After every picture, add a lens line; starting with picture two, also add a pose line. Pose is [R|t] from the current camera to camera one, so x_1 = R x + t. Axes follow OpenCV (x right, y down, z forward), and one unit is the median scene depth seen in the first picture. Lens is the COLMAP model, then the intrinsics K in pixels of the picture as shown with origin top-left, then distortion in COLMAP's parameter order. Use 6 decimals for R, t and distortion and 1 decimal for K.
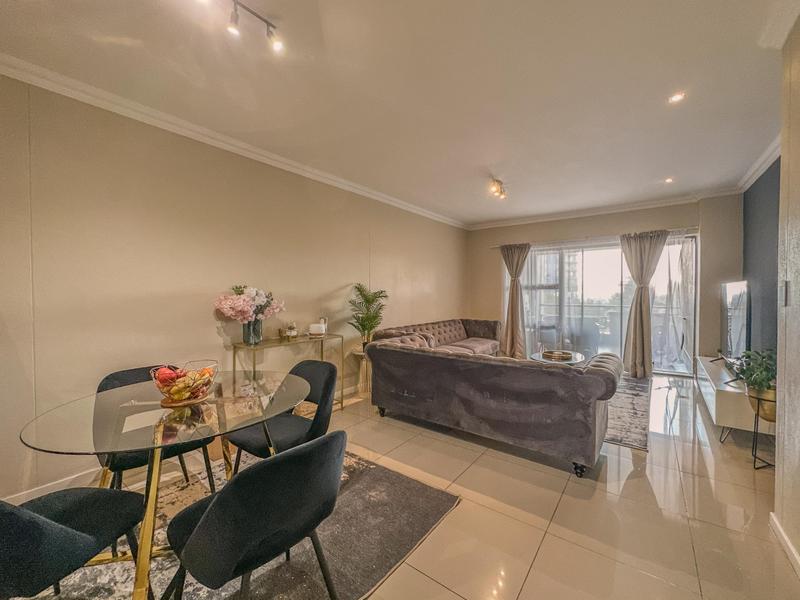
lens RADIAL K [[324.0, 0, 400.0], [0, 324.0, 300.0], [0, 0, 1]] dist [-0.003046, 0.000424]
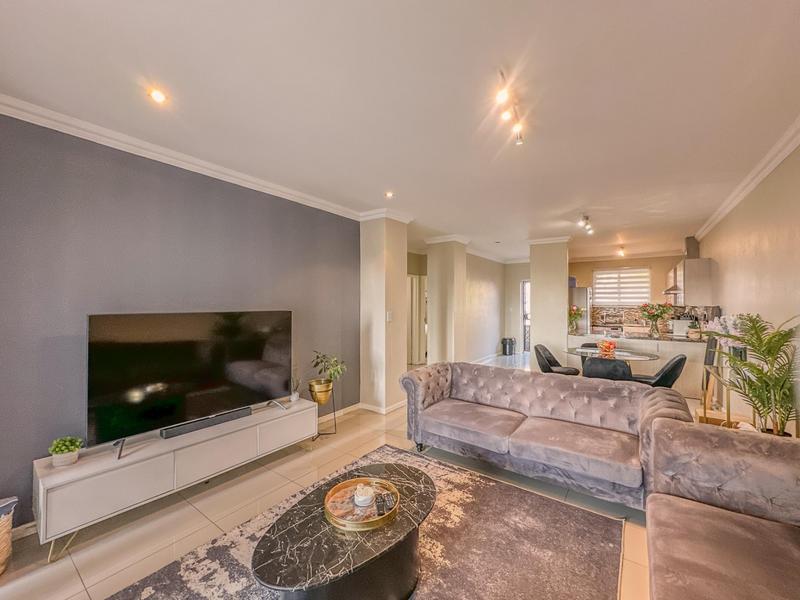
lens RADIAL K [[324.0, 0, 400.0], [0, 324.0, 300.0], [0, 0, 1]] dist [-0.003046, 0.000424]
pose [[-0.999699, -0.001367, -0.024504, 0.337394], [-0.001530, 0.999977, 0.006655, -0.051442], [0.024494, 0.006690, -0.999678, 1.030945]]
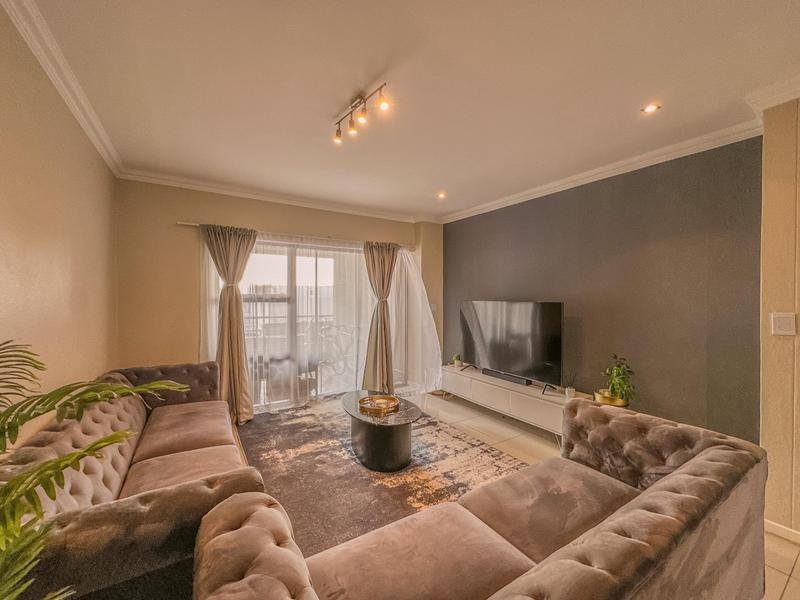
lens RADIAL K [[324.0, 0, 400.0], [0, 324.0, 300.0], [0, 0, 1]] dist [-0.003046, 0.000424]
pose [[0.344196, -0.005909, 0.938879, -0.103730], [0.011941, 0.999927, 0.001915, -0.037759], [-0.938822, 0.010552, 0.344242, 0.539856]]
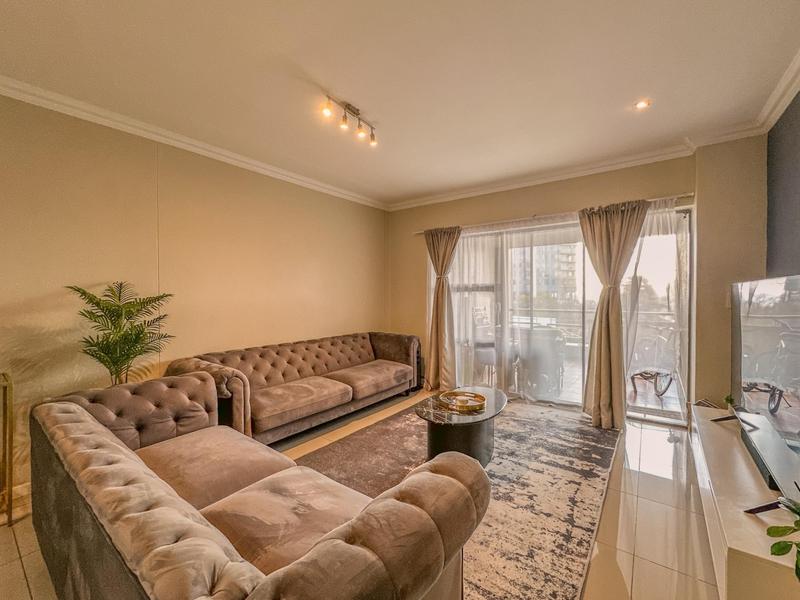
lens RADIAL K [[335.2, 0, 400.0], [0, 335.2, 300.0], [0, 0, 1]] dist [0.003553, 0.000259]
pose [[0.999880, -0.000325, 0.015471, 0.268837], [0.000372, 0.999995, -0.003039, -0.012432], [-0.015470, 0.003045, 0.999876, 0.279955]]
